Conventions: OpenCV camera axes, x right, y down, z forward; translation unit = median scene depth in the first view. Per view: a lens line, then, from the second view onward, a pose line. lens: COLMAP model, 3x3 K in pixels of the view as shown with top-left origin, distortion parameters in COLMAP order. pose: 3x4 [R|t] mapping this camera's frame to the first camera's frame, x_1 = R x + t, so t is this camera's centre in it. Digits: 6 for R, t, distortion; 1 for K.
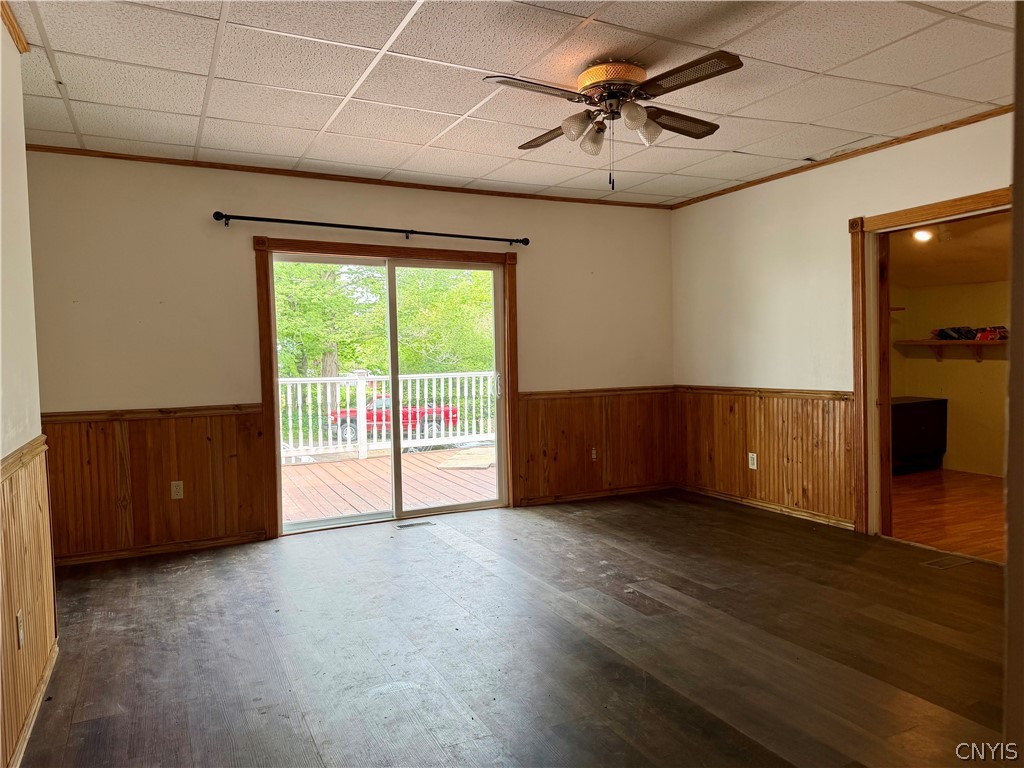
lens RADIAL K [[715.9, 0, 509.9], [0, 715.9, 380.6], [0, 0, 1]] dist [0.048667, -0.005931]
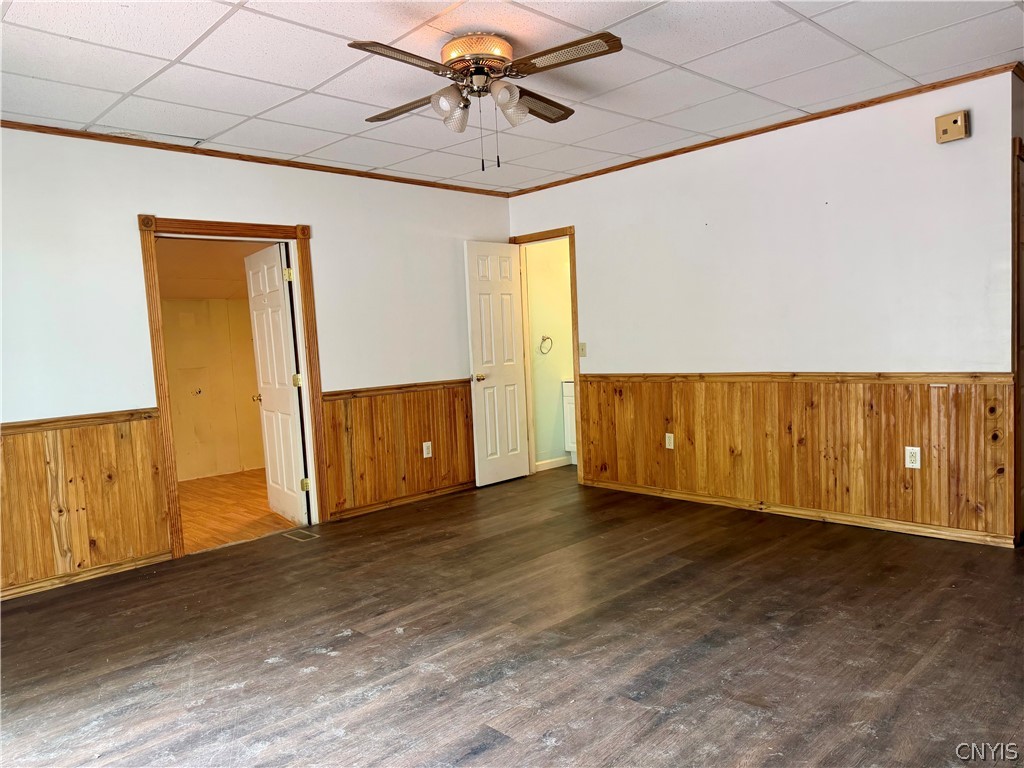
lens RADIAL K [[701.6, 0, 509.1], [0, 701.6, 387.4], [0, 0, 1]] dist [0.013866, -0.000081]
pose [[-0.294201, -0.019269, 0.955549, -0.536947], [0.106604, 0.992896, 0.052844, -0.009205], [-0.949780, 0.117412, -0.290057, 0.924901]]
